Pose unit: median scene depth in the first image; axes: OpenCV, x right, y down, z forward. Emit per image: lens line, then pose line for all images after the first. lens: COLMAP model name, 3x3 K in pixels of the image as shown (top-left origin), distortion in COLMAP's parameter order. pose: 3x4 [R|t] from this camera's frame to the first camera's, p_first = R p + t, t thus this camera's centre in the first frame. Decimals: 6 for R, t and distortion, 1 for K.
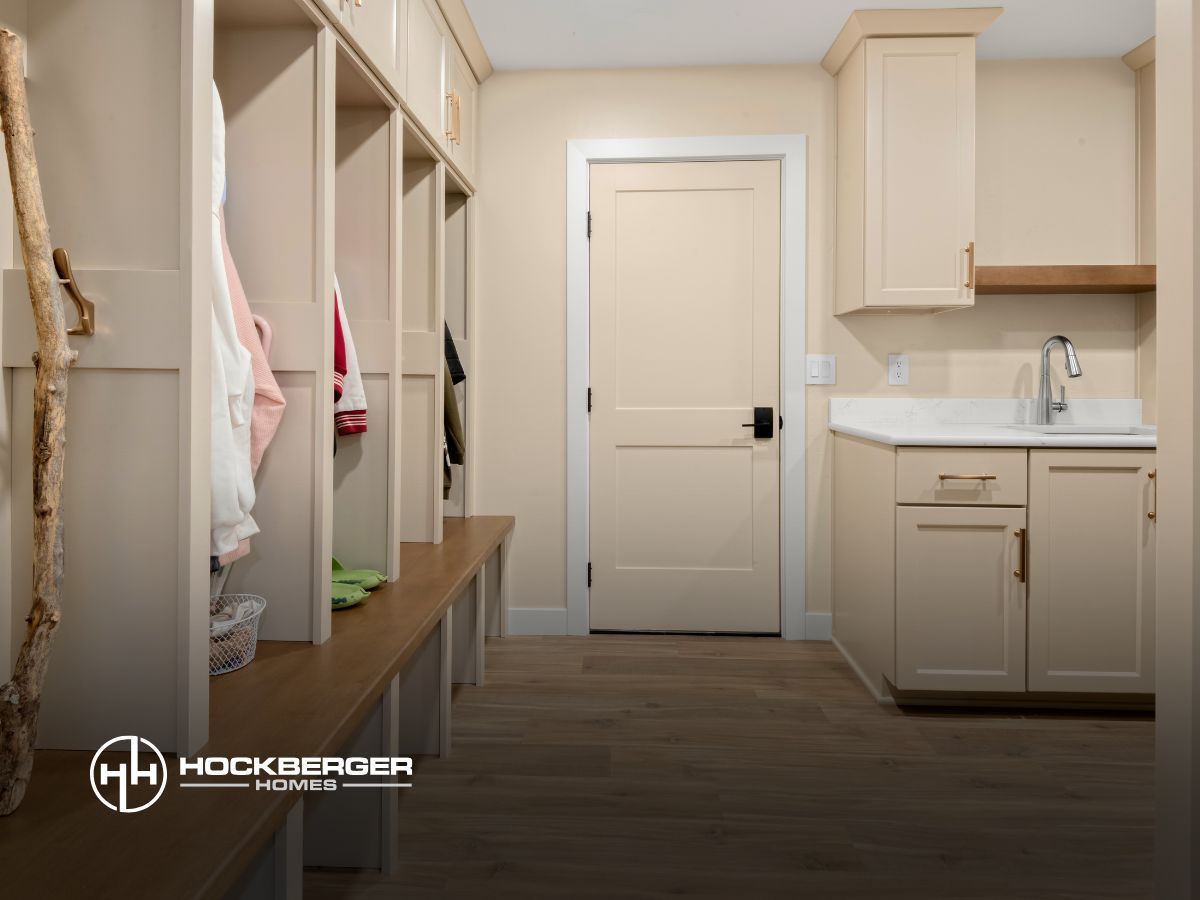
lens RADIAL K [[621.3, 0, 599.6], [0, 621.3, 453.4], [0, 0, 1]] dist [0.024778, -0.018026]
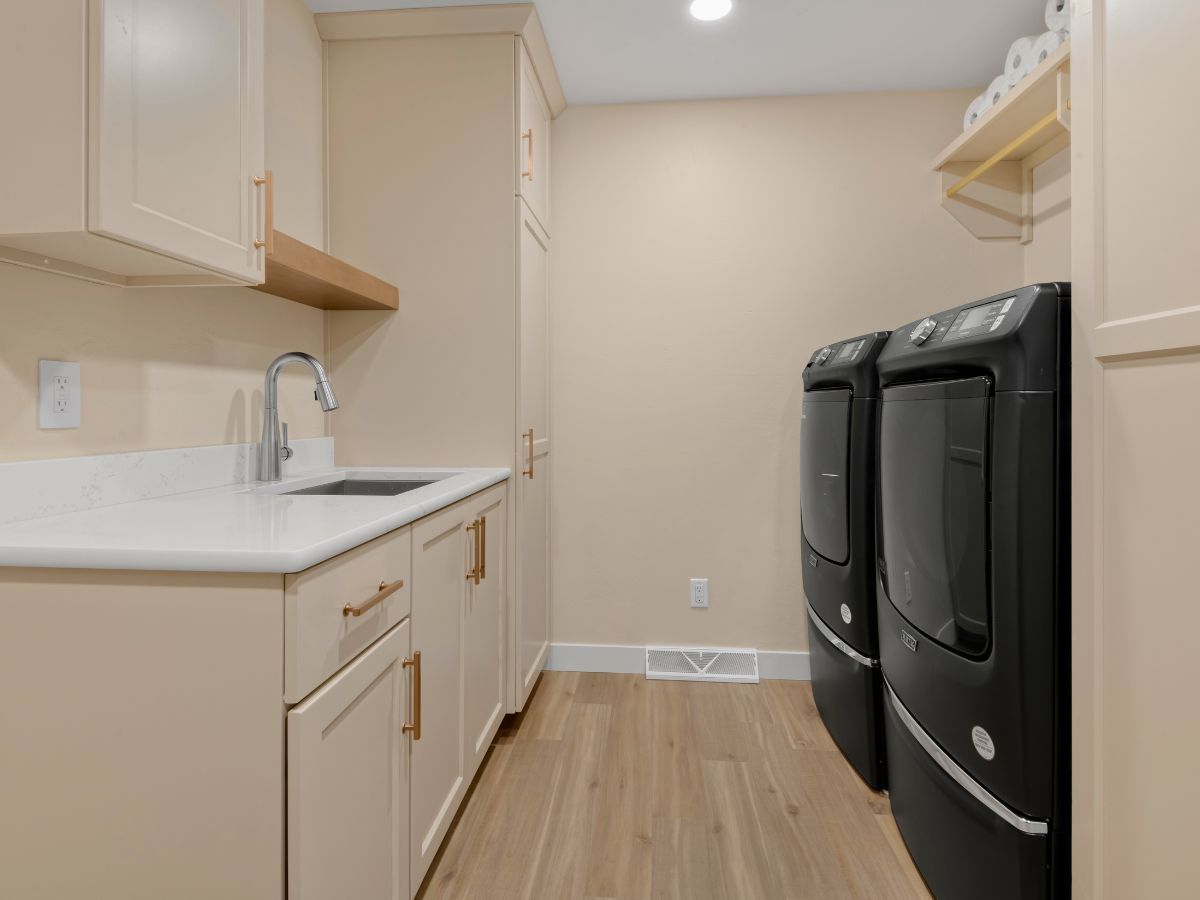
lens RADIAL K [[628.3, 0, 603.2], [0, 628.3, 406.4], [0, 0, 1]] dist [0.023618, -0.017076]
pose [[0.054273, 0.004968, 0.998514, 0.045366], [0.121842, 0.992482, -0.011560, -0.073303], [-0.991065, 0.122288, 0.053259, 0.592872]]
